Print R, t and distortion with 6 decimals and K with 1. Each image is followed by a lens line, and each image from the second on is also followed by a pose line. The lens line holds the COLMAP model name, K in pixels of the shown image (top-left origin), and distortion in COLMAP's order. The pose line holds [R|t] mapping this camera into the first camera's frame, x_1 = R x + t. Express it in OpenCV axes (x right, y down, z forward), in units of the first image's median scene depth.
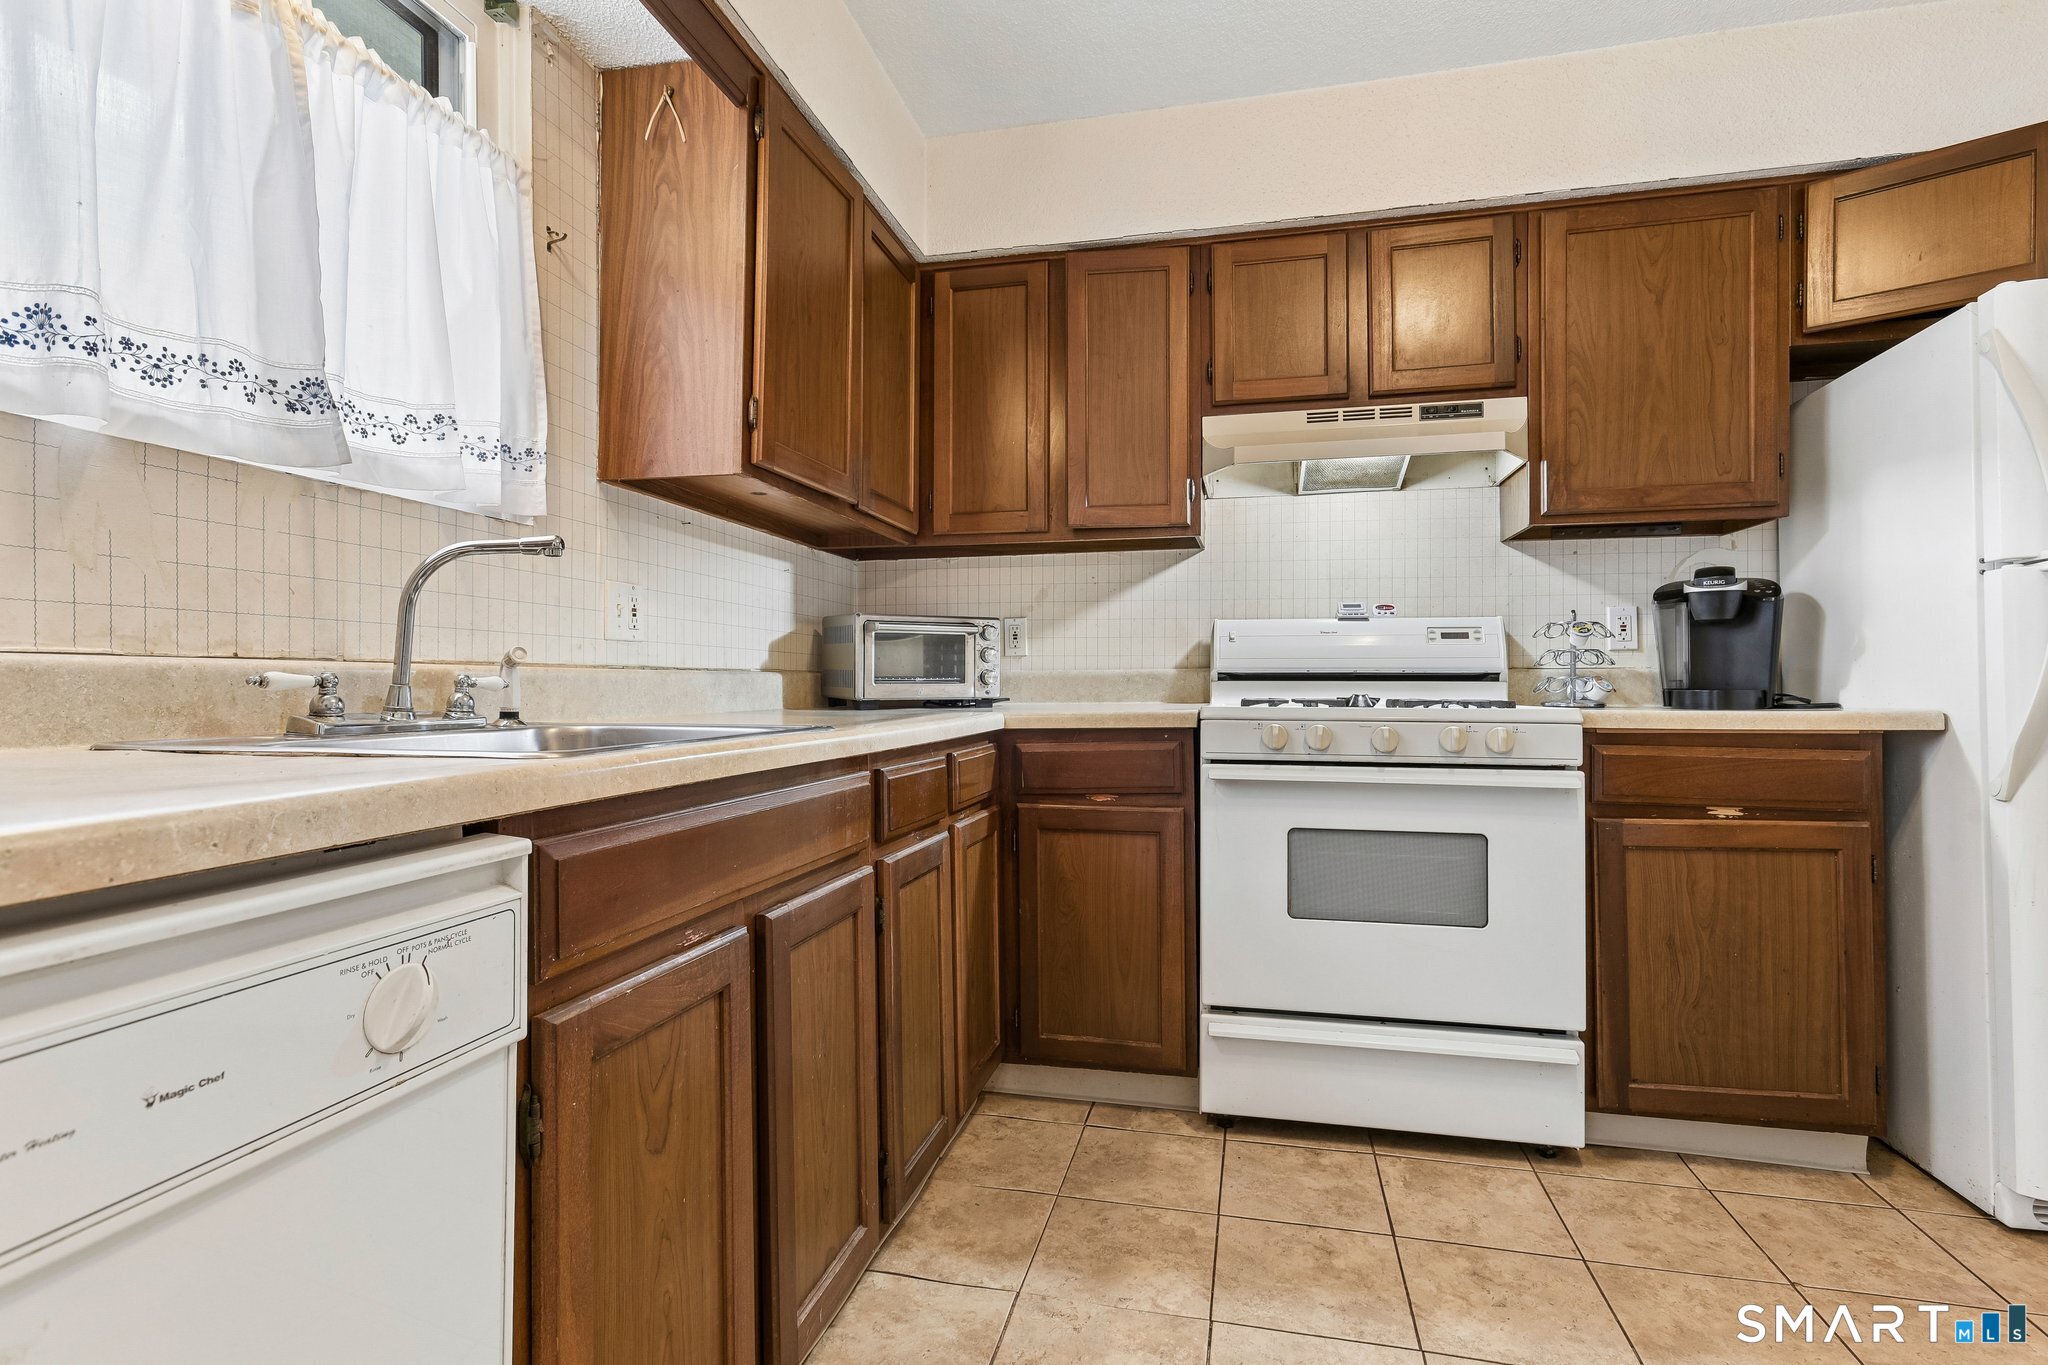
lens RADIAL K [[981.5, 0, 1062.6], [0, 981.5, 679.4], [0, 0, 1]] dist [-0.006158, 0.008860]
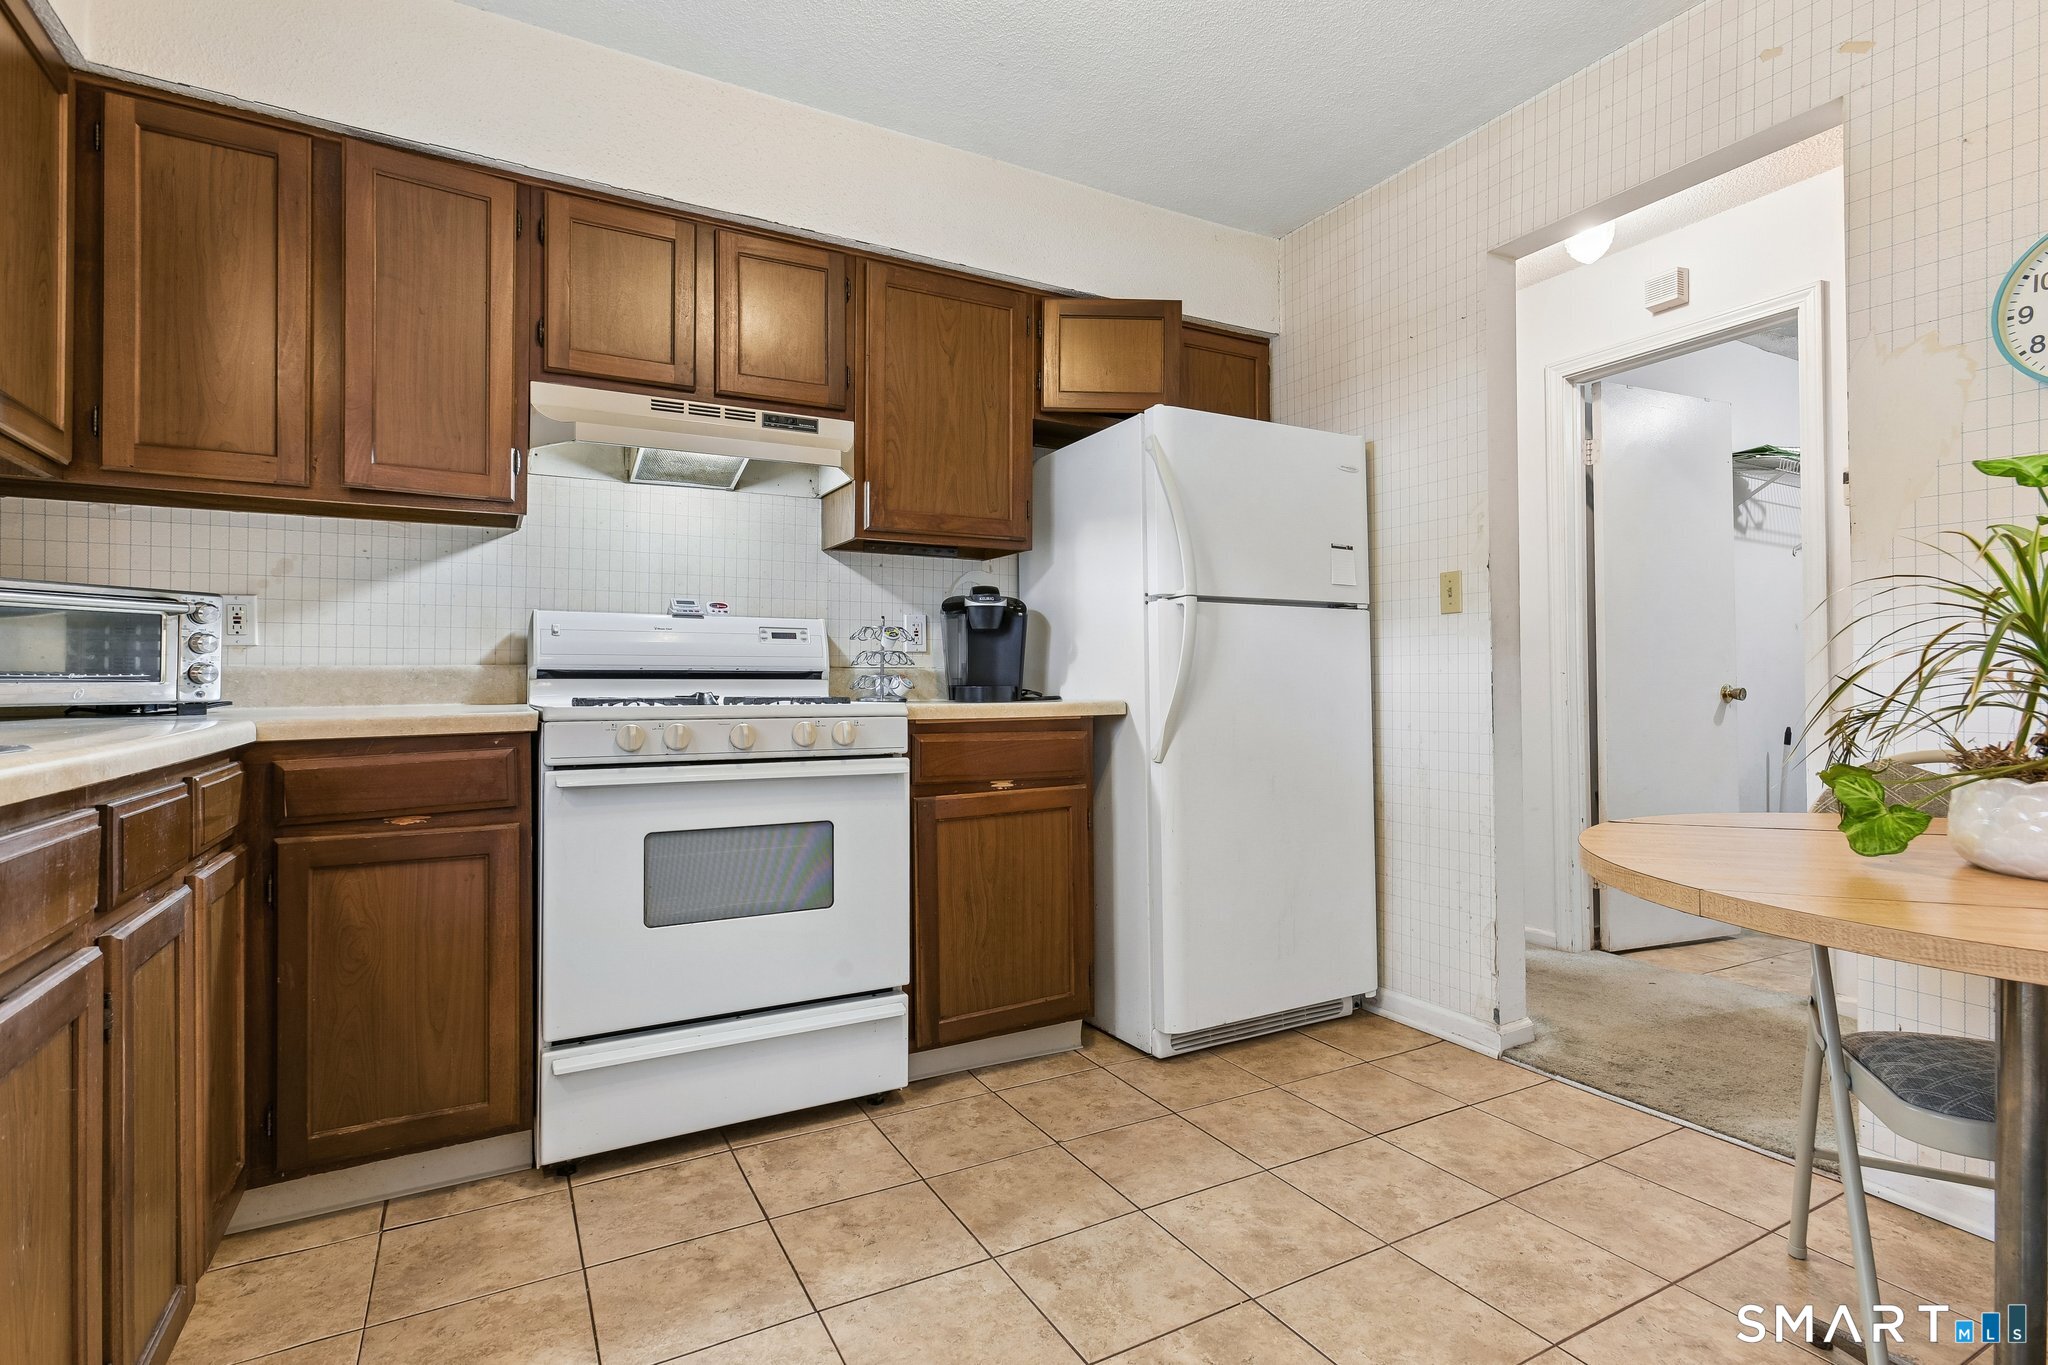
lens RADIAL K [[981.5, 0, 1067.6], [0, 981.5, 671.3], [0, 0, 1]] dist [-0.006158, 0.008860]
pose [[0.739473, 0.005997, 0.673159, -0.097524], [-0.000523, 0.999965, -0.008334, 0.002222], [-0.673186, 0.005811, 0.739450, 0.022272]]
